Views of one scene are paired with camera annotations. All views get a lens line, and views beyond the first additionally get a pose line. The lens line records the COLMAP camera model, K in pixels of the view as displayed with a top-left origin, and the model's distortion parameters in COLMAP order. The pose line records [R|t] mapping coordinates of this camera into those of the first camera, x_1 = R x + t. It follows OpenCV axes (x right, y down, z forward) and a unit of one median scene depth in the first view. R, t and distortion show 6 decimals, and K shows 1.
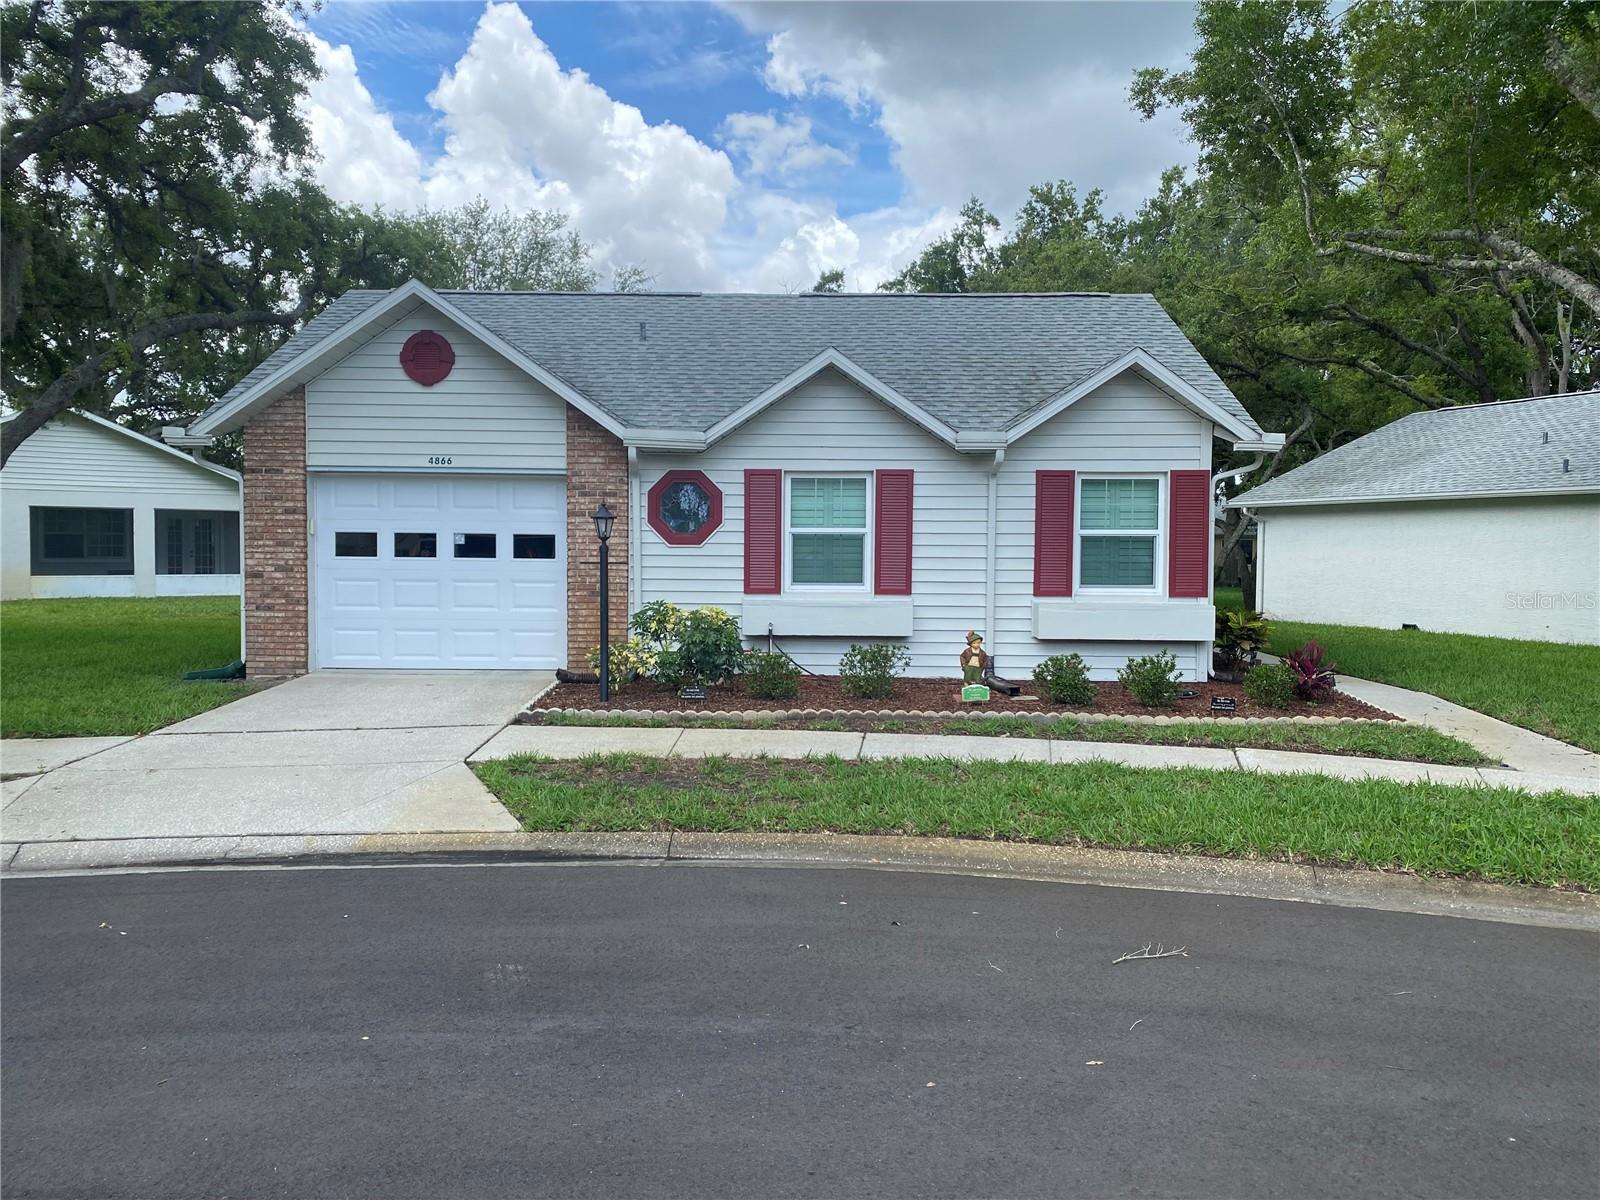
lens RADIAL K [[1214.0, 0, 785.6], [0, 1214.0, 606.6], [0, 0, 1]] dist [0.035890, -0.045915]
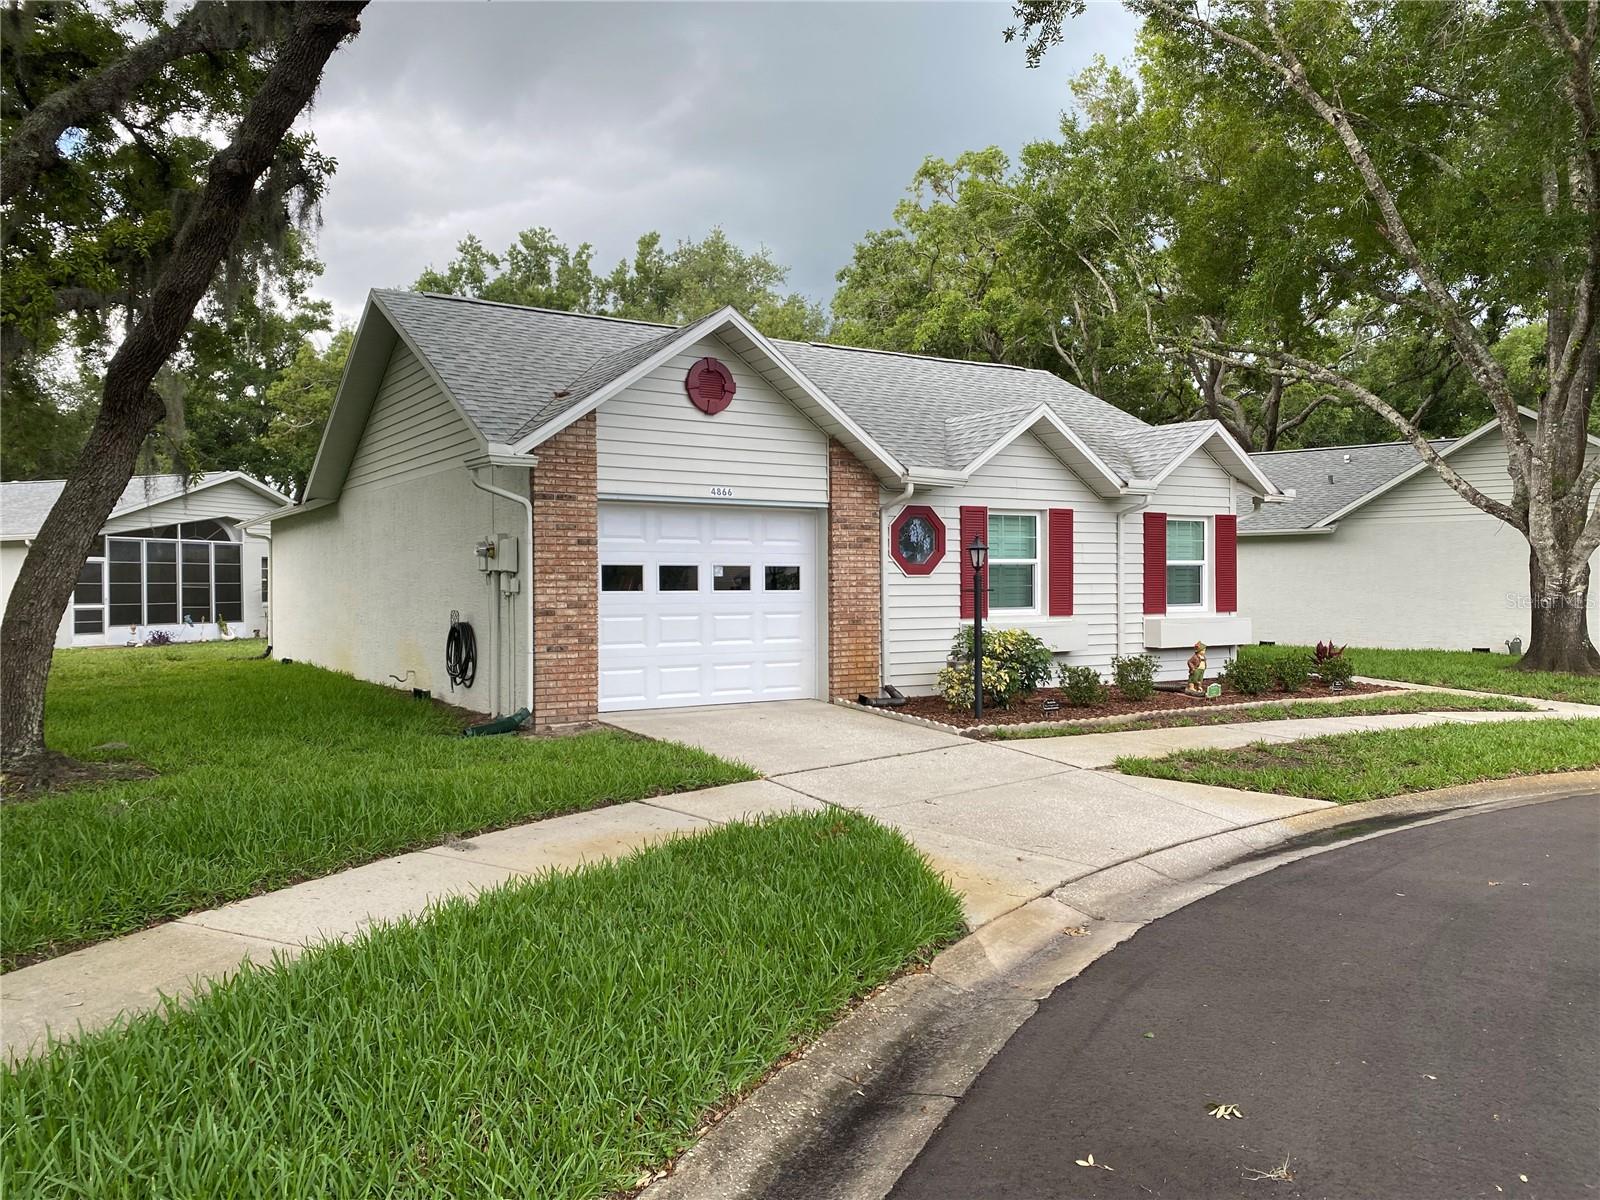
lens RADIAL K [[1214.0, 0, 787.6], [0, 1214.0, 595.0], [0, 0, 1]] dist [0.035890, -0.045915]
pose [[0.843413, -0.017268, 0.536988, -0.763637], [0.039250, 0.998793, -0.029531, -0.005533], [-0.535830, 0.045984, 0.843073, 0.152238]]
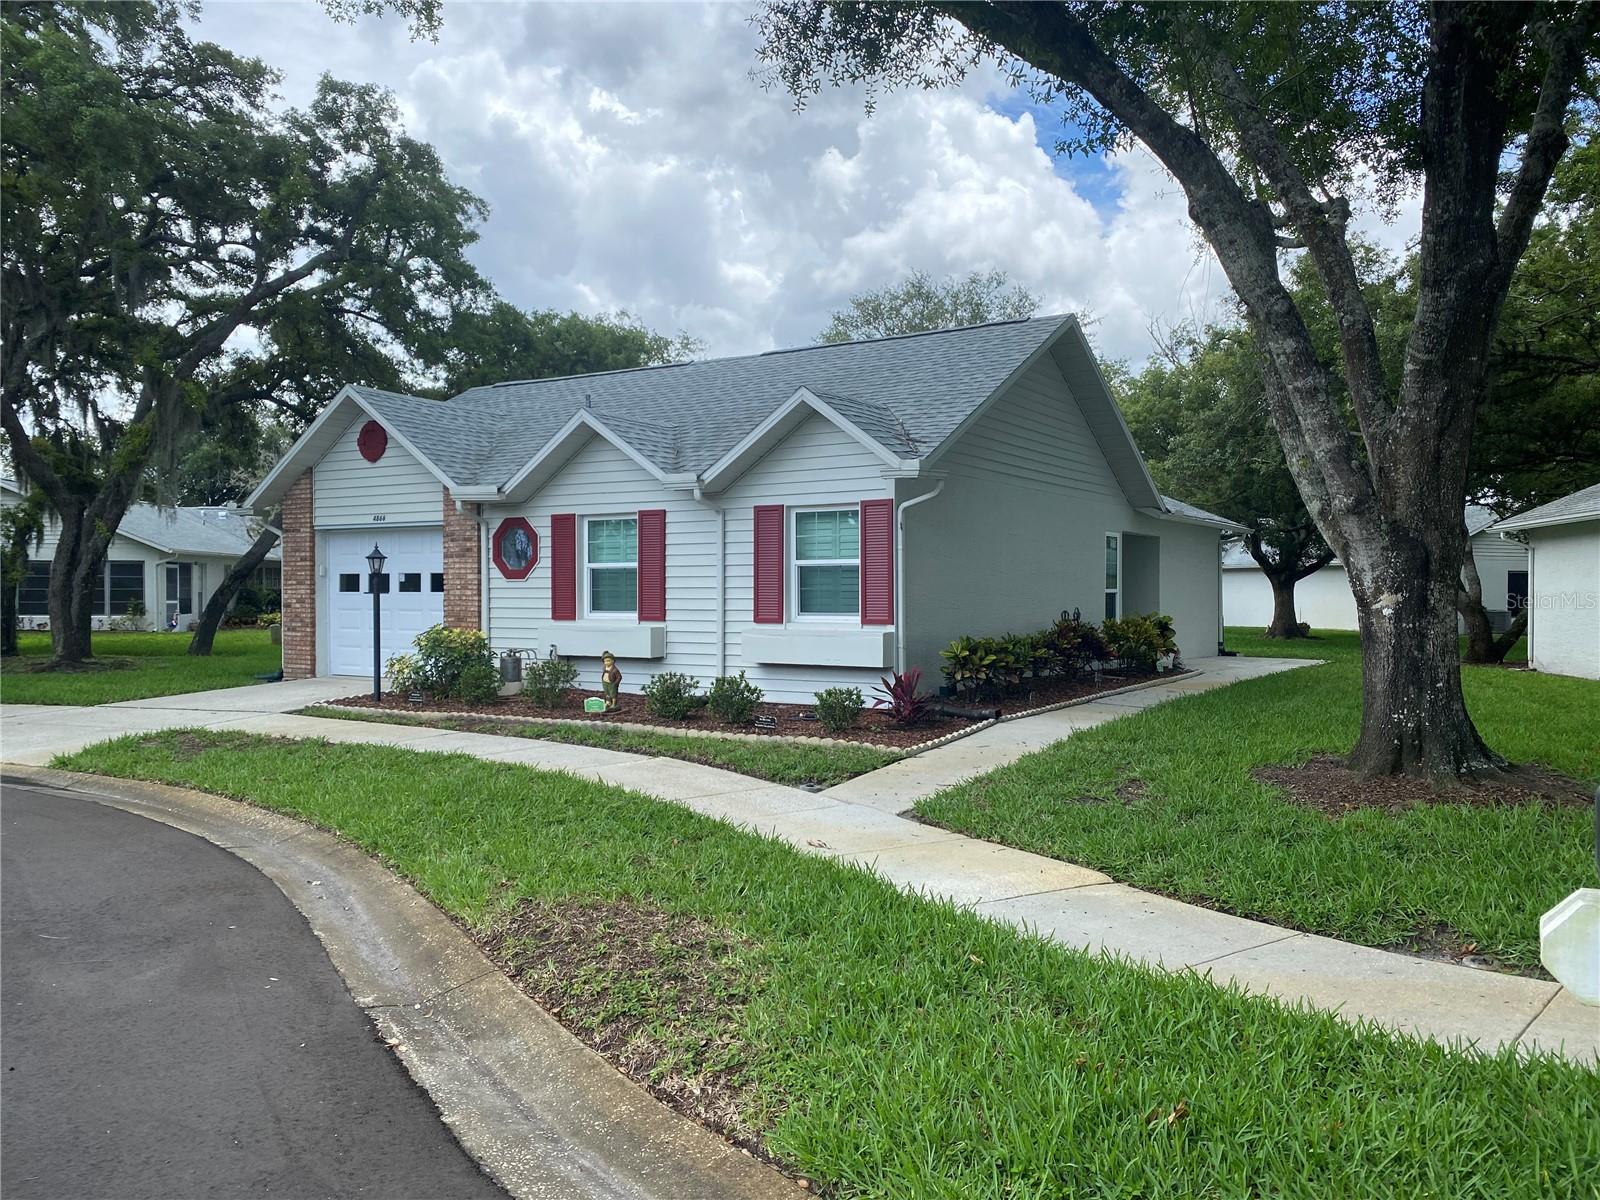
lens RADIAL K [[1214.0, 0, 802.4], [0, 1214.0, 596.8], [0, 0, 1]] dist [0.035890, -0.045915]
pose [[0.863845, -0.006002, -0.503722, 0.777880], [-0.017057, 0.999007, -0.041155, 0.011715], [0.503469, 0.044144, 0.862885, 0.097460]]
